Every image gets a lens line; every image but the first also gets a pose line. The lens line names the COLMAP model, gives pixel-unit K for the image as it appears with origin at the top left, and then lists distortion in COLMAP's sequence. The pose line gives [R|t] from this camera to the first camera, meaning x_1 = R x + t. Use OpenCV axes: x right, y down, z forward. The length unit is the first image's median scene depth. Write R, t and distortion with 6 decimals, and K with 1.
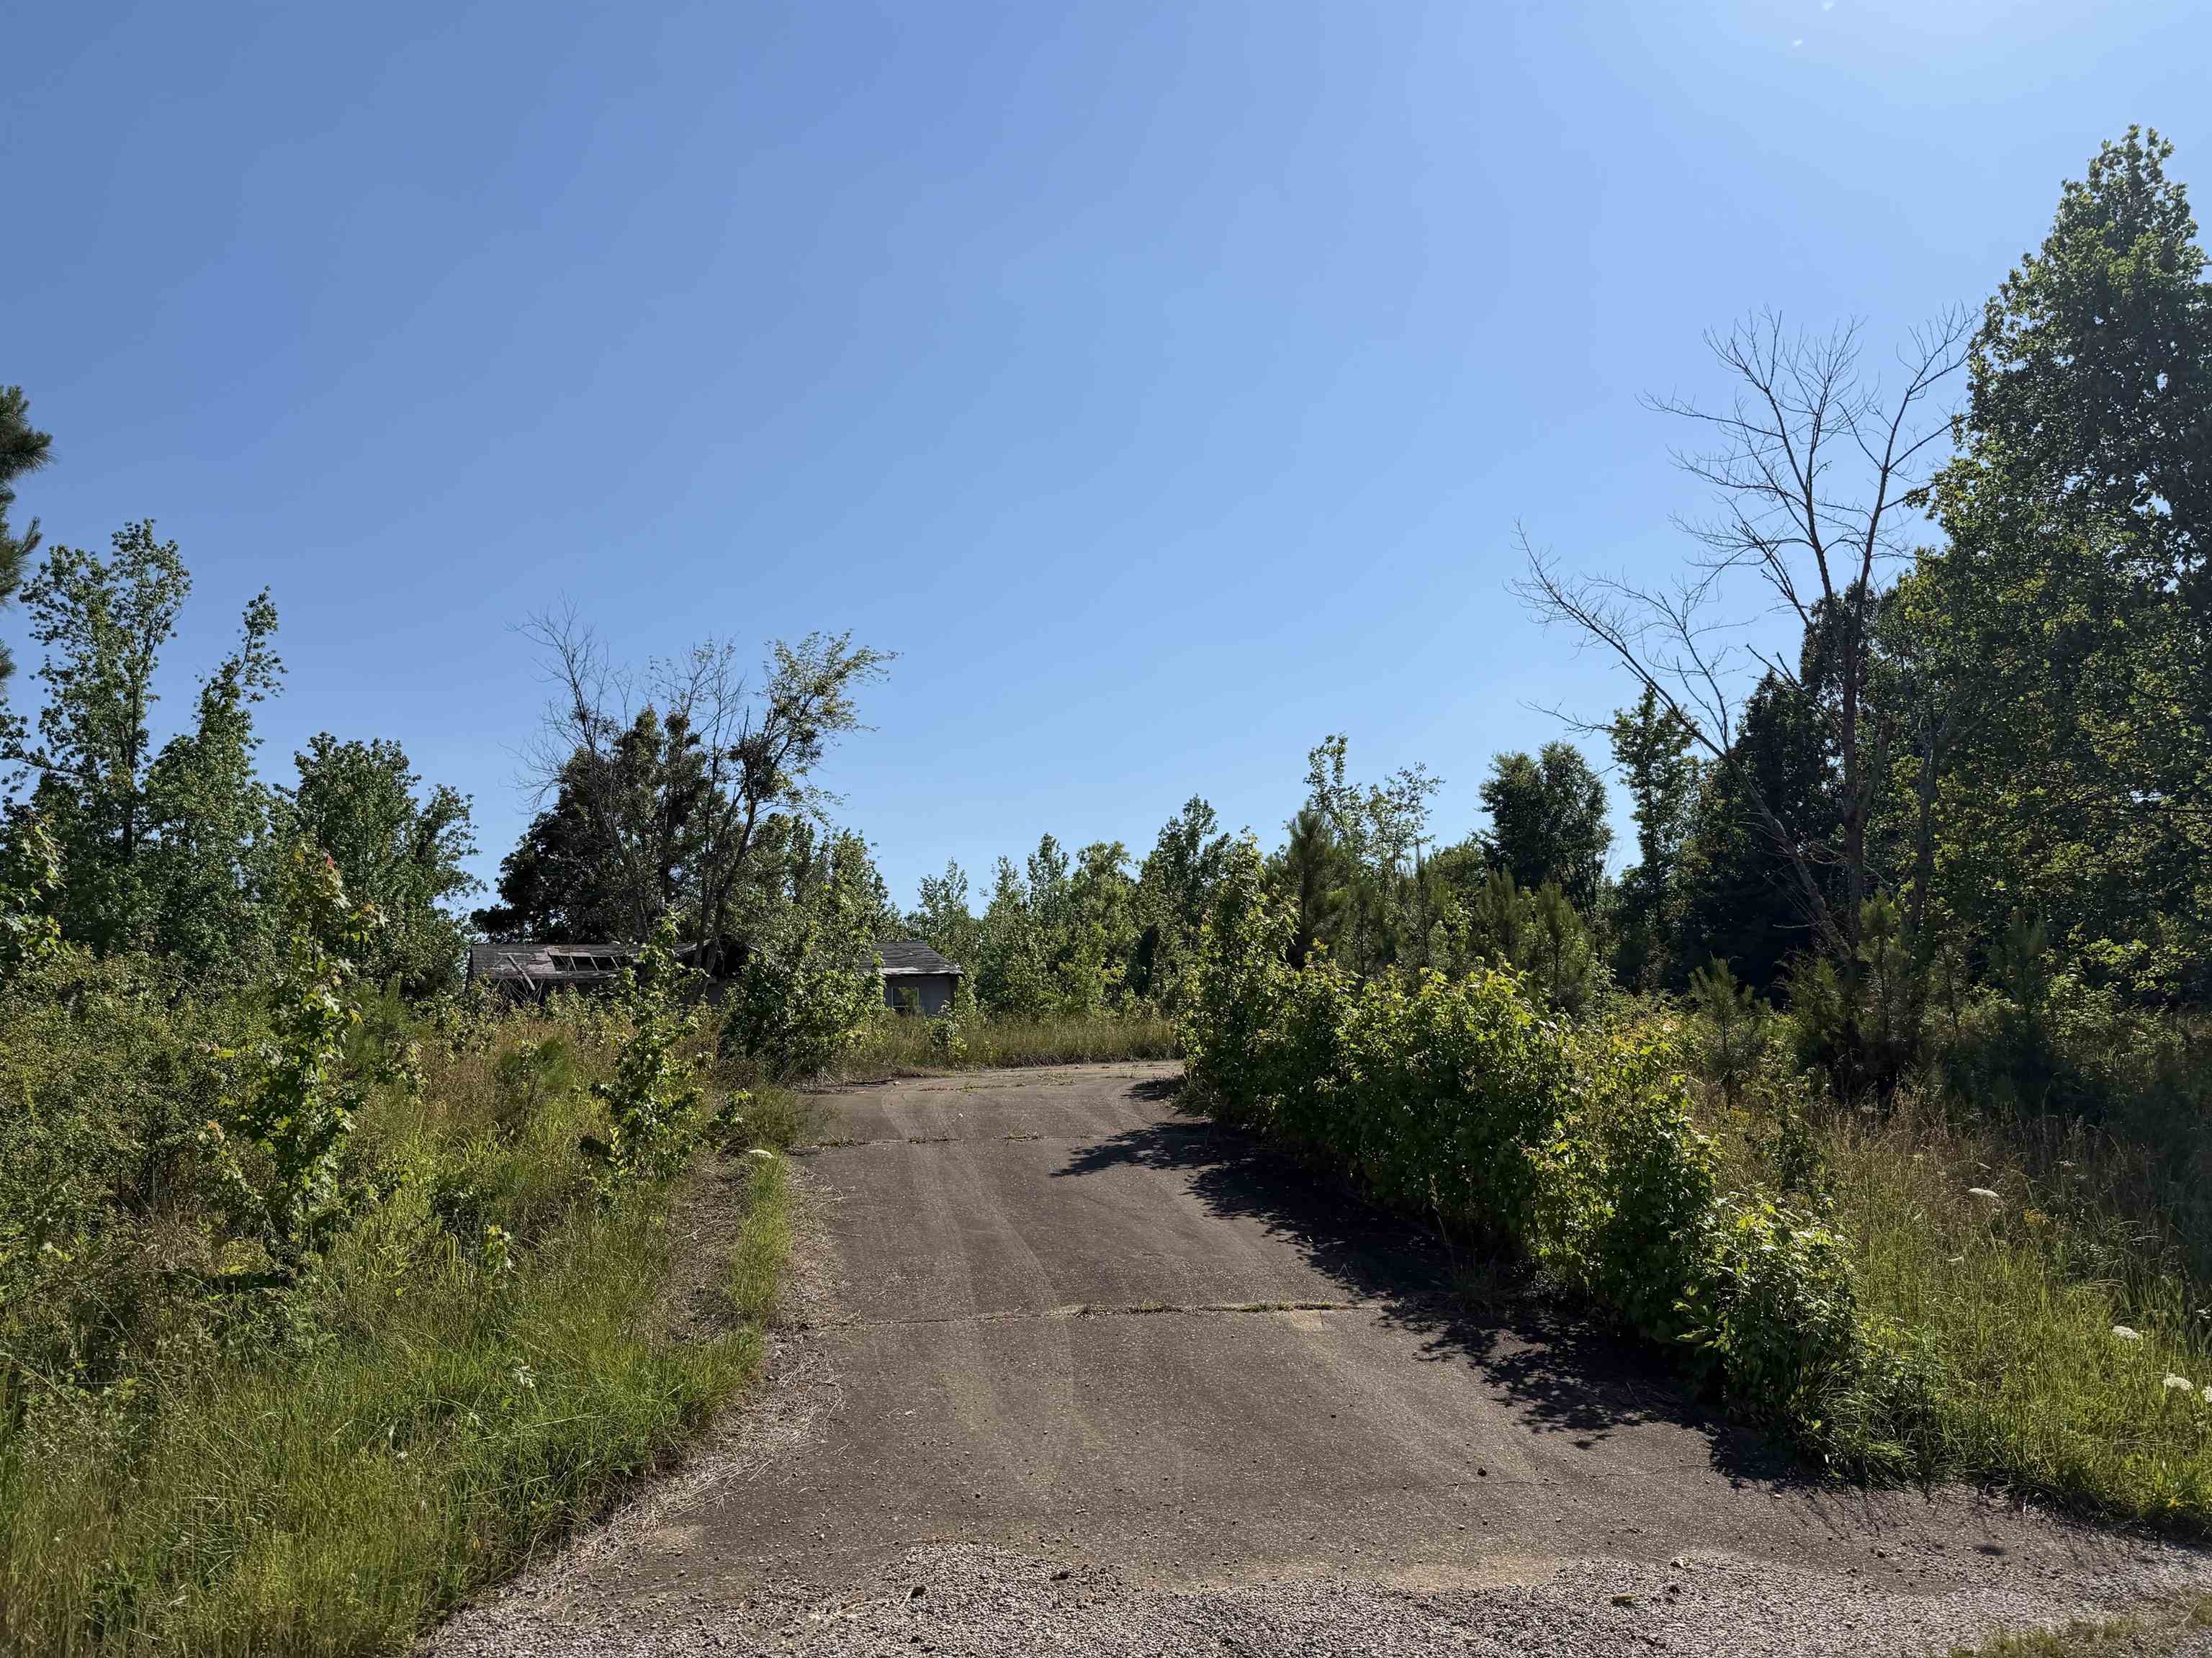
lens RADIAL K [[1571.1, 0, 1111.7], [0, 1571.1, 818.5], [0, 0, 1]] dist [0.005201, -0.015733]
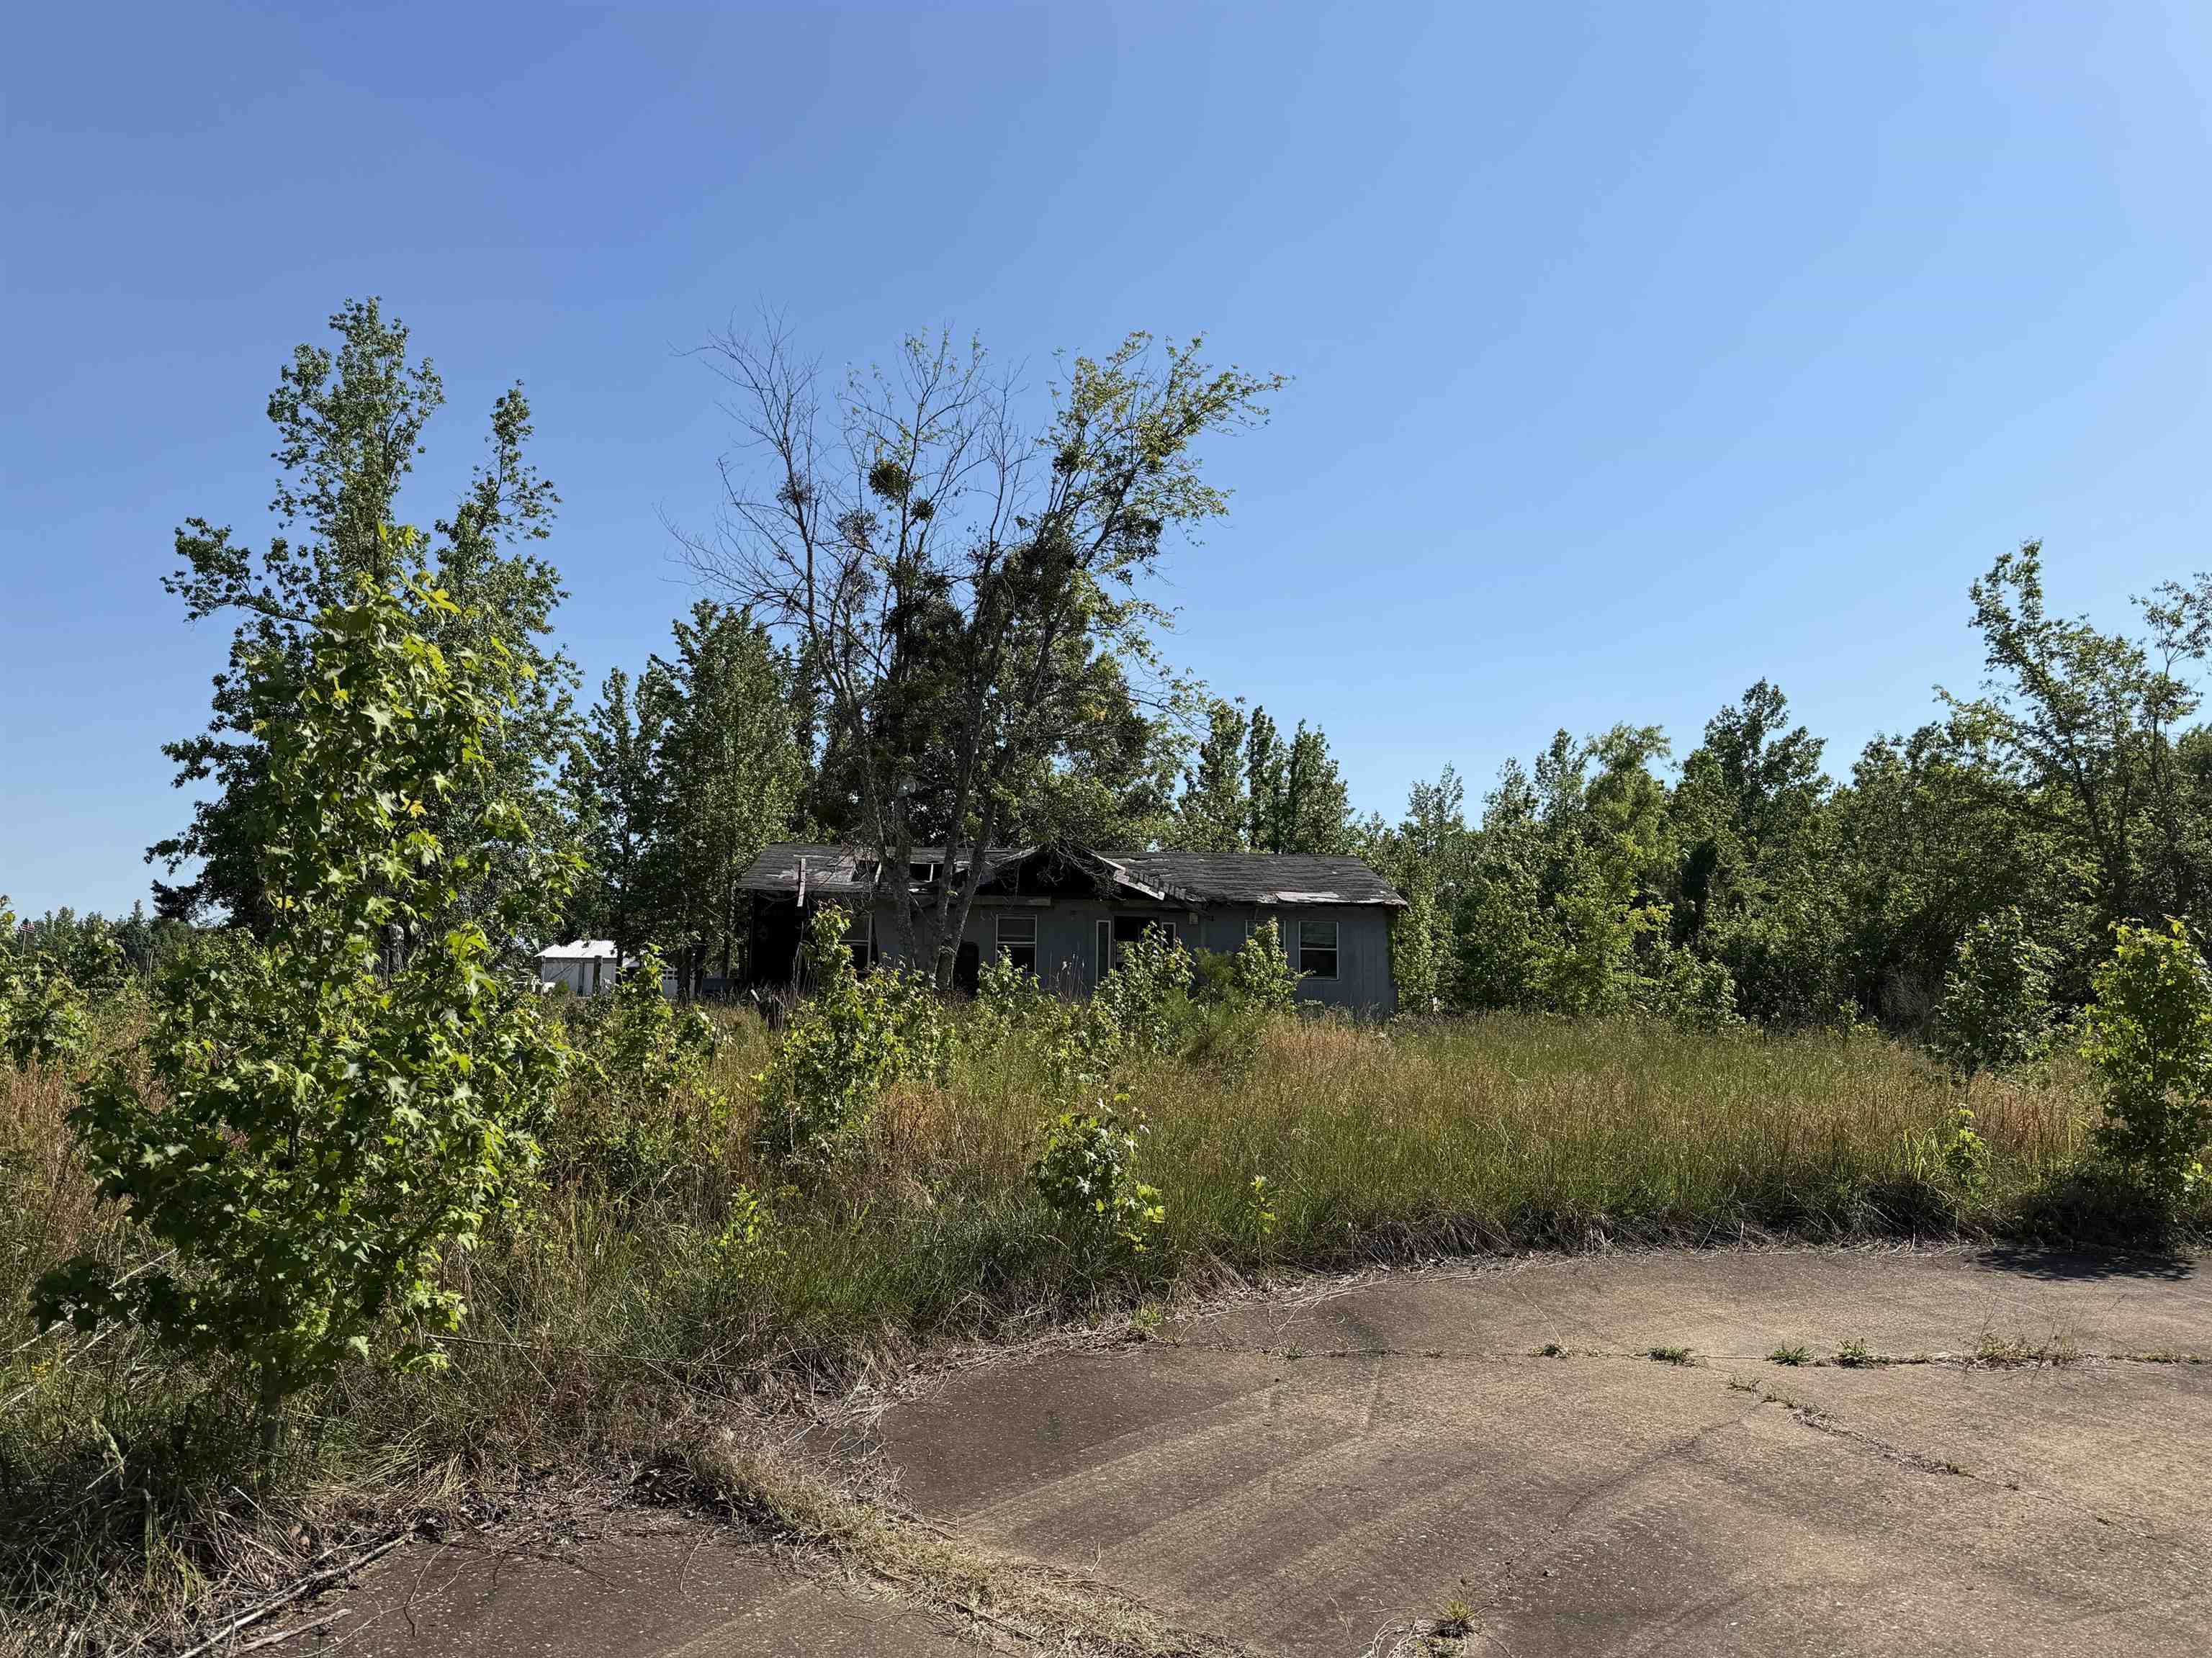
lens RADIAL K [[1571.1, 0, 1099.9], [0, 1571.1, 828.7], [0, 0, 1]] dist [0.005201, -0.015733]
pose [[0.946007, 0.022689, -0.323350, -0.002813], [-0.002531, 0.998034, 0.062626, 0.020907], [0.324135, -0.058426, 0.944205, 0.276222]]
